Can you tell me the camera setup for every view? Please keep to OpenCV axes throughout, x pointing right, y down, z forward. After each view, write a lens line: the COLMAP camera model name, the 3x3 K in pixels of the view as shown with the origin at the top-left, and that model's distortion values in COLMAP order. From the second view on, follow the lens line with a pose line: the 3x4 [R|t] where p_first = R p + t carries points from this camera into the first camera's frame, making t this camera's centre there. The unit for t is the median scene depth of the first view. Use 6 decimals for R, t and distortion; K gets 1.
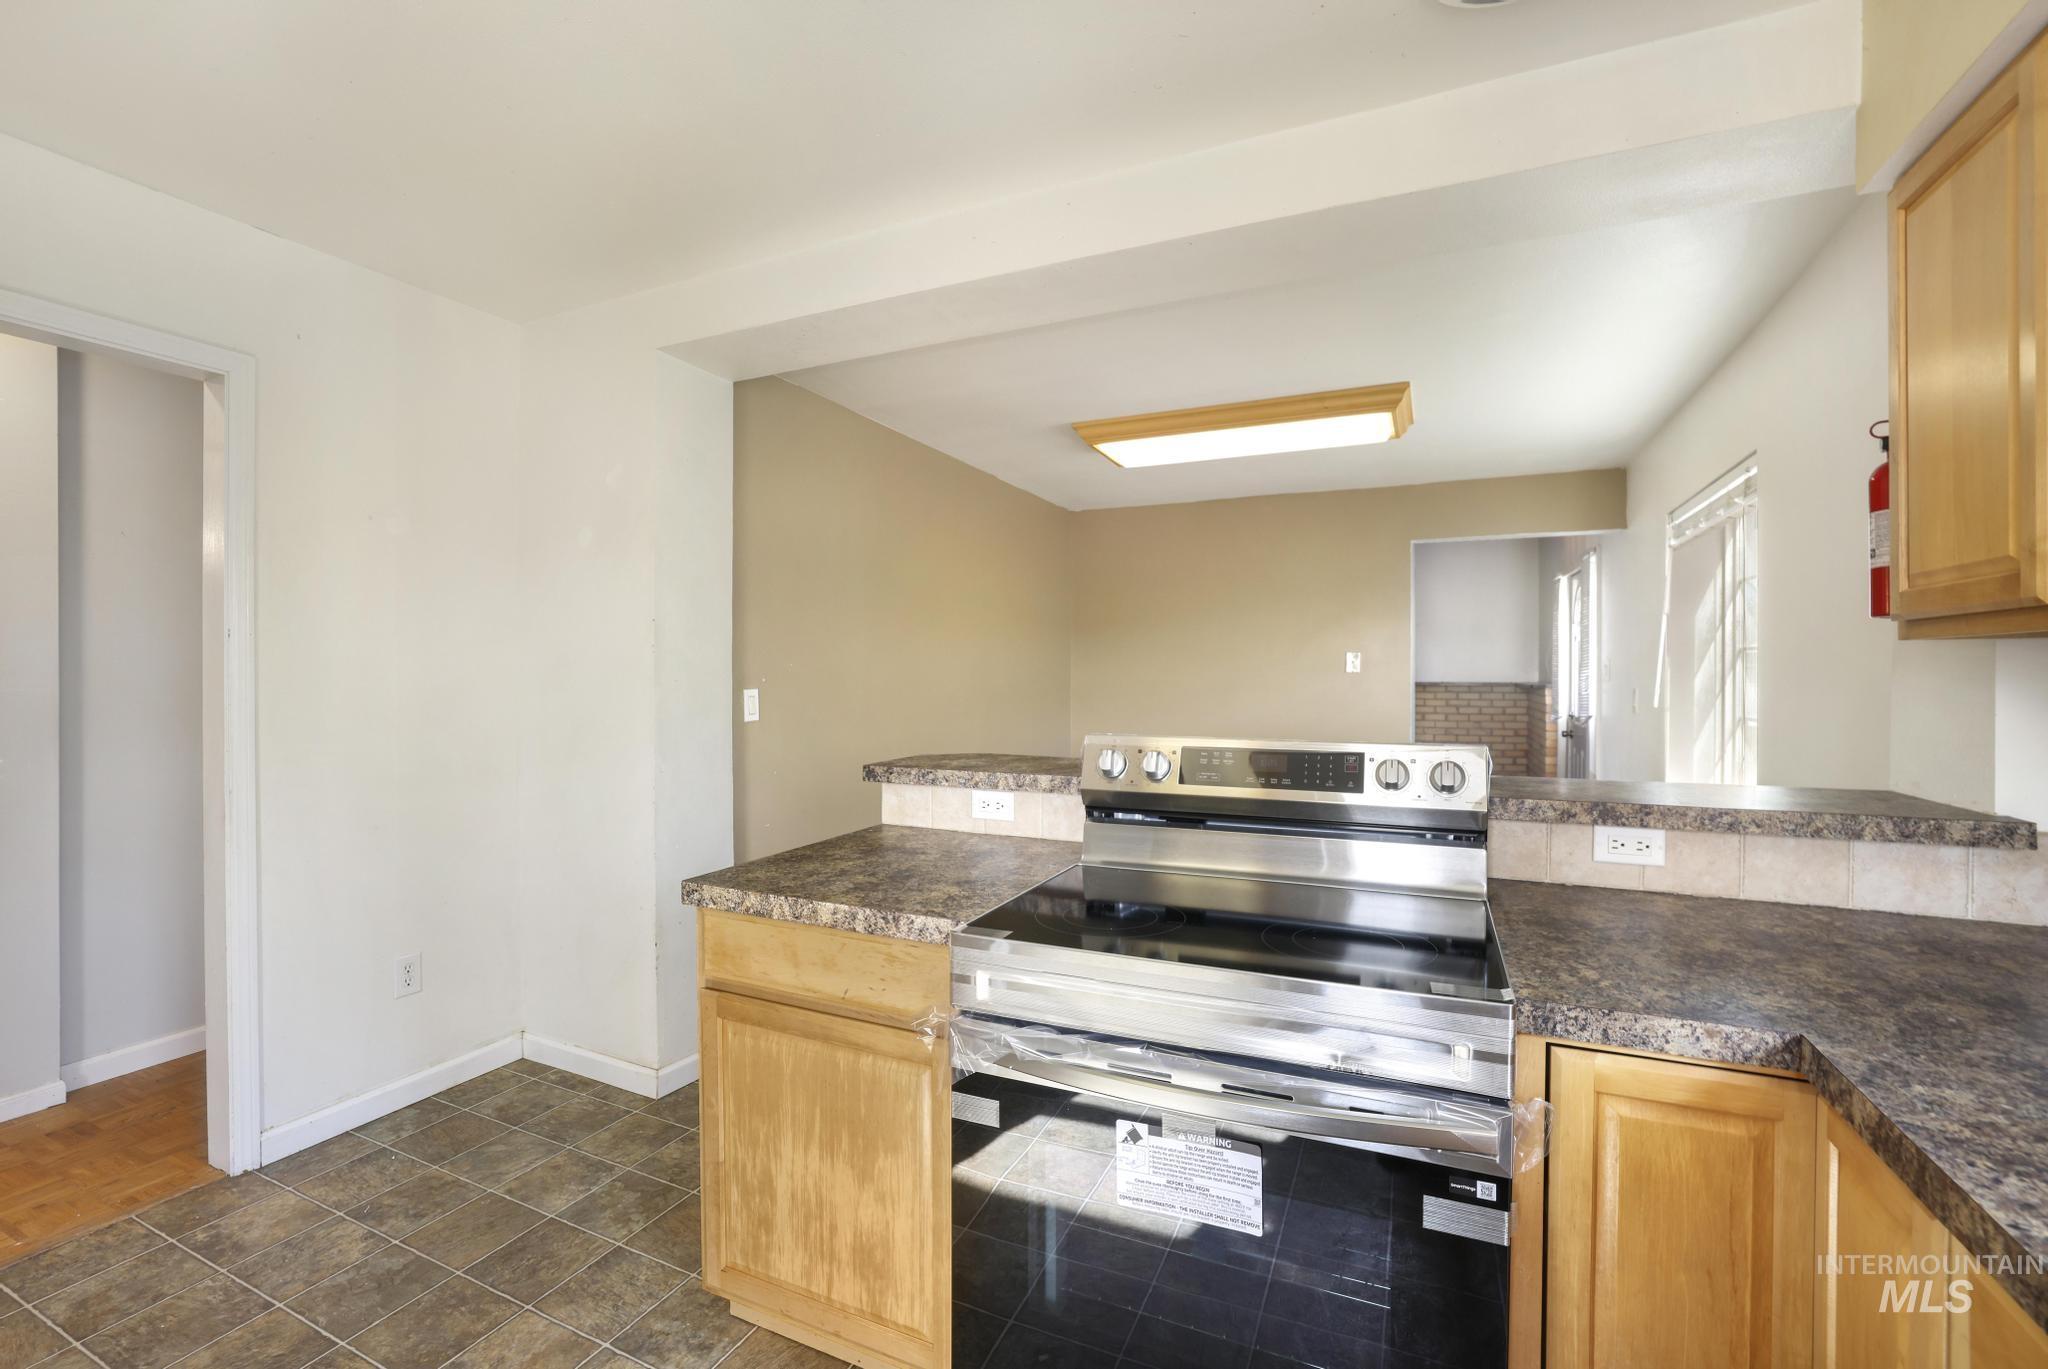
lens RADIAL K [[905.4, 0, 990.5], [0, 905.4, 673.5], [0, 0, 1]] dist [-0.049830, 0.021071]
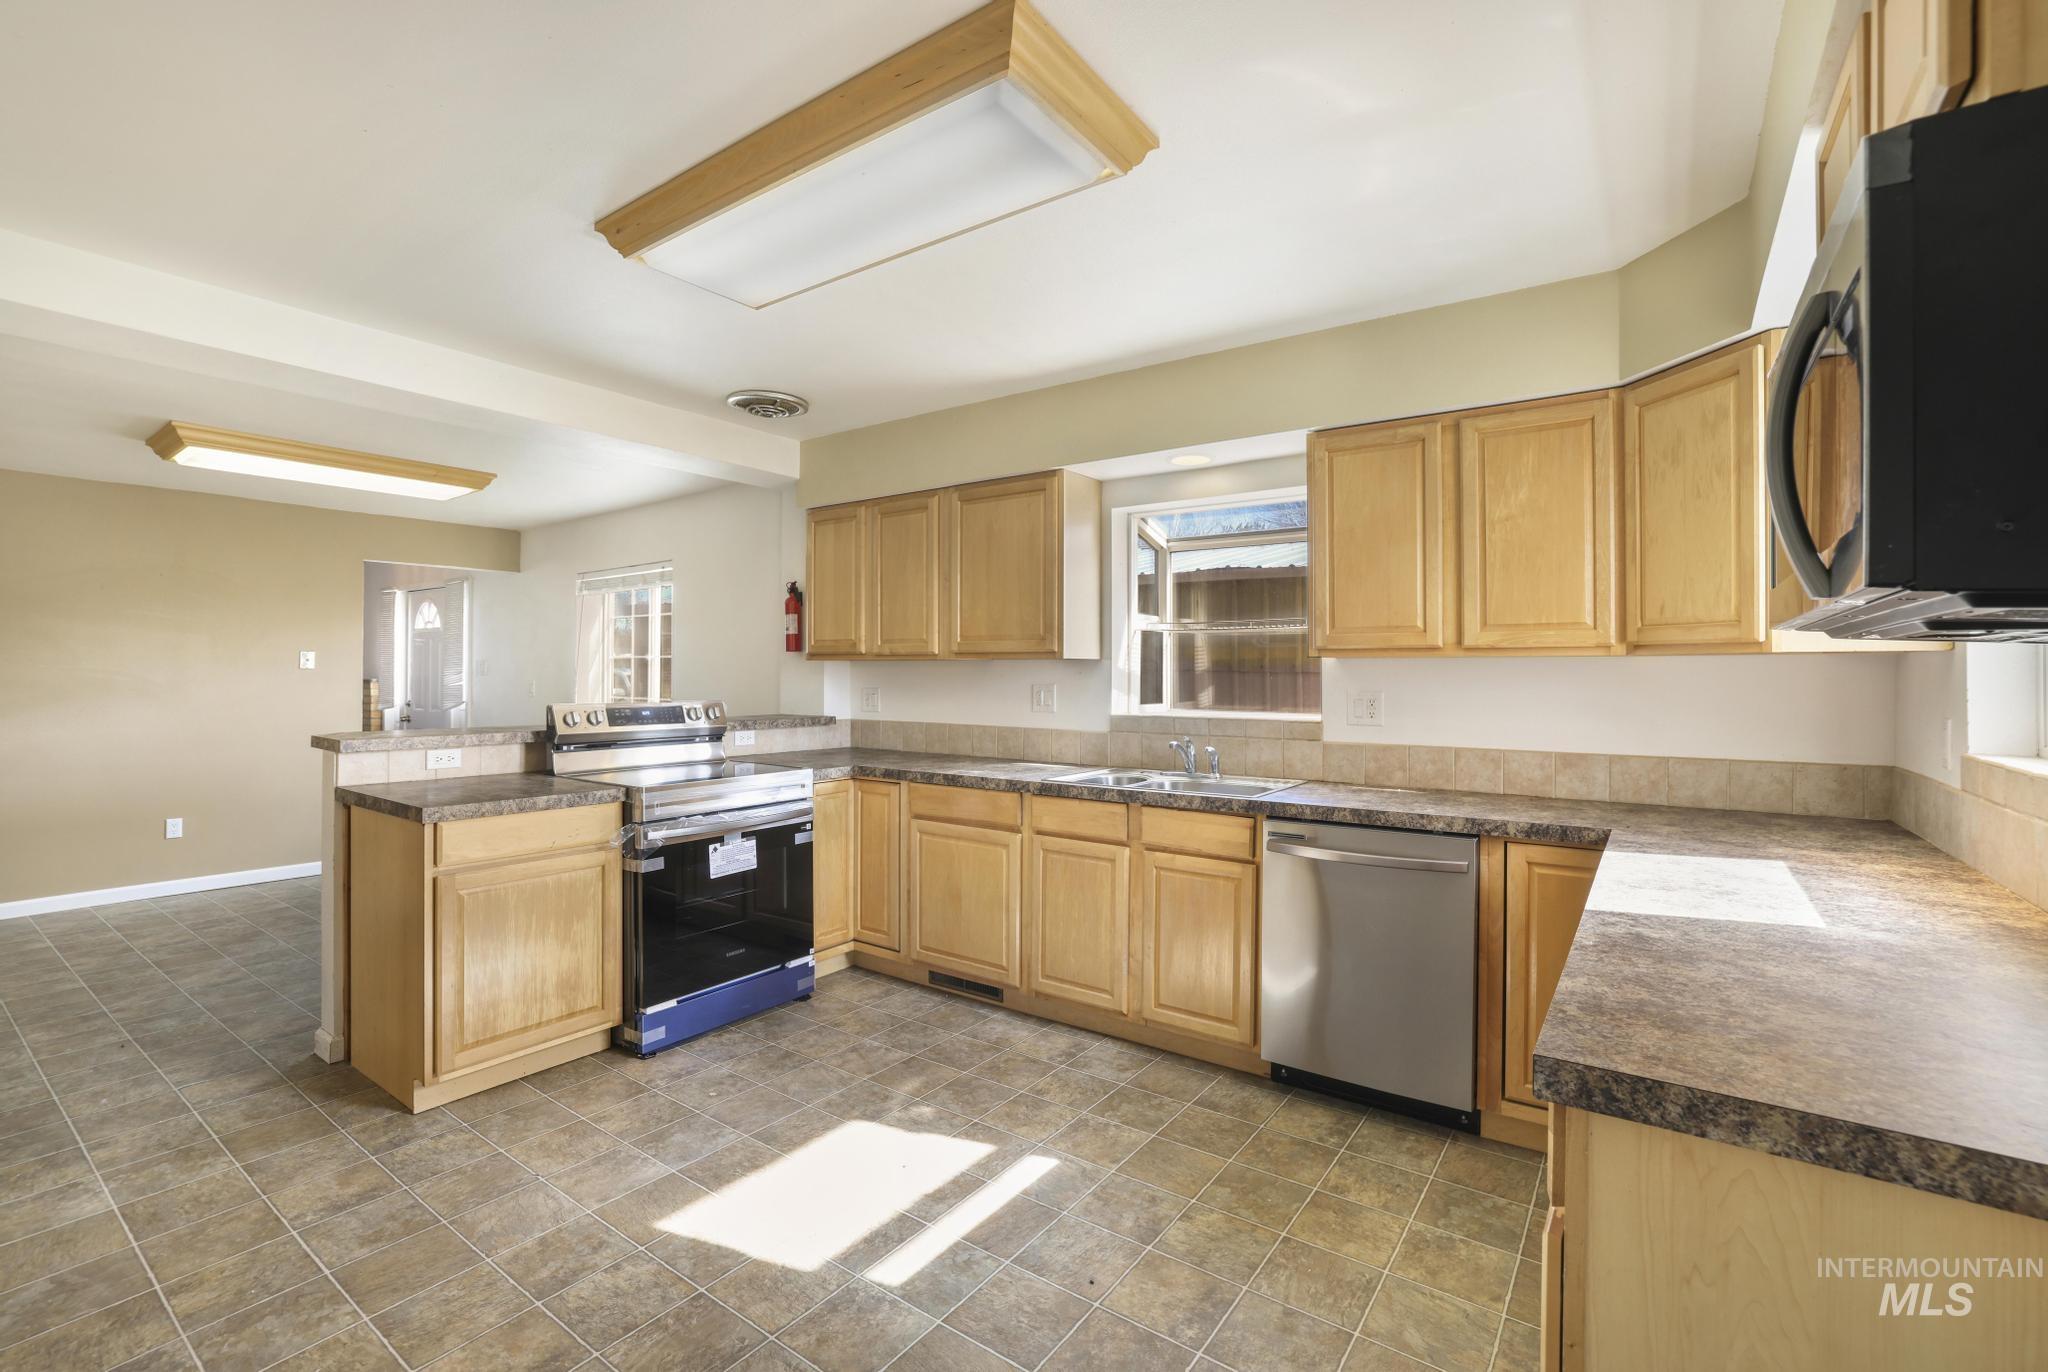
lens RADIAL K [[884.4, 0, 1020.2], [0, 884.4, 672.7], [0, 0, 1]] dist [-0.000774, -0.000010]
pose [[0.173939, 0.002089, 0.984754, -1.765892], [-0.004552, 0.999989, -0.001317, 0.004813], [-0.984746, -0.004254, 0.173947, -0.247846]]
